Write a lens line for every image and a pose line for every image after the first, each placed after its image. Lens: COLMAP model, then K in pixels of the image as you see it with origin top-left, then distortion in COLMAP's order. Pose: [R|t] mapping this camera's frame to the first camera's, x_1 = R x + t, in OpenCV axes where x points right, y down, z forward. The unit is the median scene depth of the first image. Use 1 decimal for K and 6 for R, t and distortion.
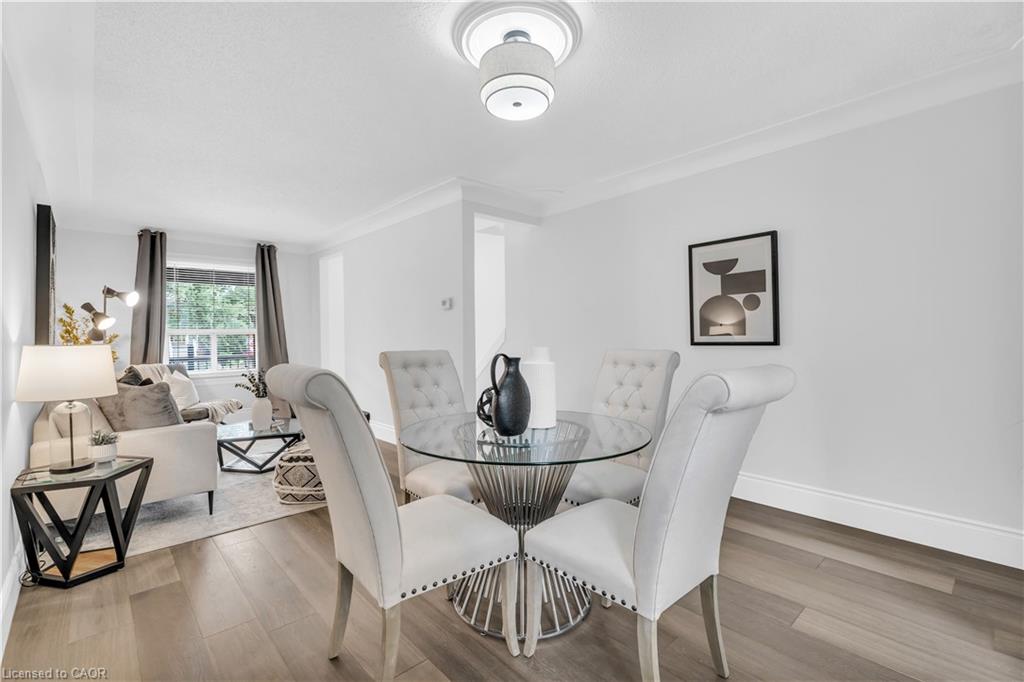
lens RADIAL K [[457.8, 0, 515.2], [0, 457.8, 337.4], [0, 0, 1]] dist [0.004672, 0.000049]
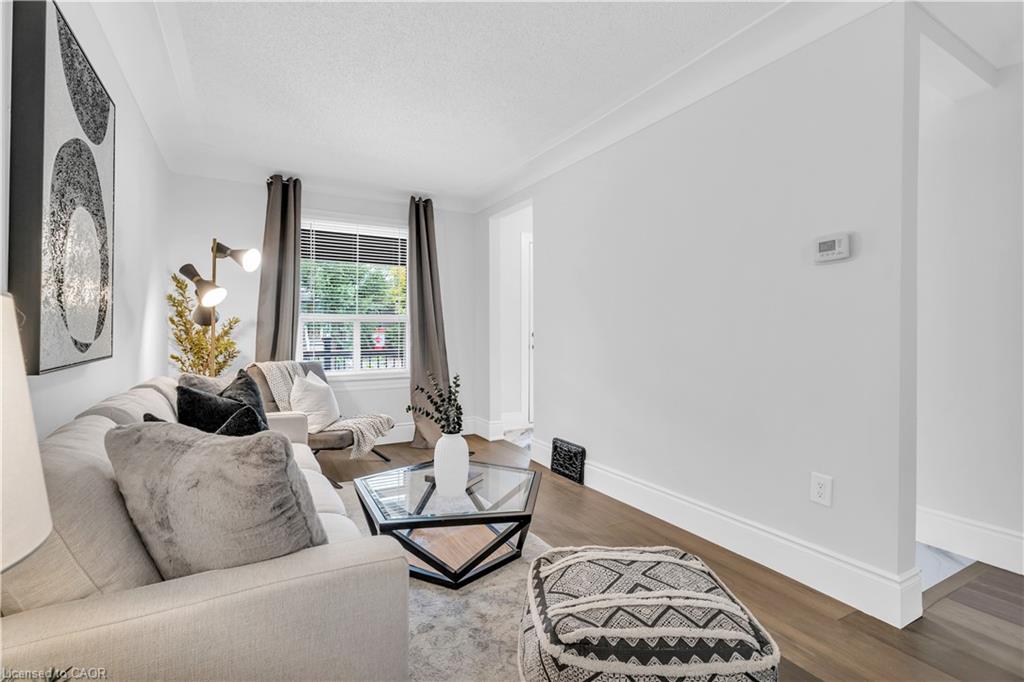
lens RADIAL K [[457.8, 0, 515.2], [0, 457.8, 337.4], [0, 0, 1]] dist [0.004672, 0.000049]
pose [[0.975754, 0.012920, -0.218490, -0.287461], [-0.012002, 0.999913, 0.005528, 0.013328], [0.218542, -0.002772, 0.975824, 0.392016]]
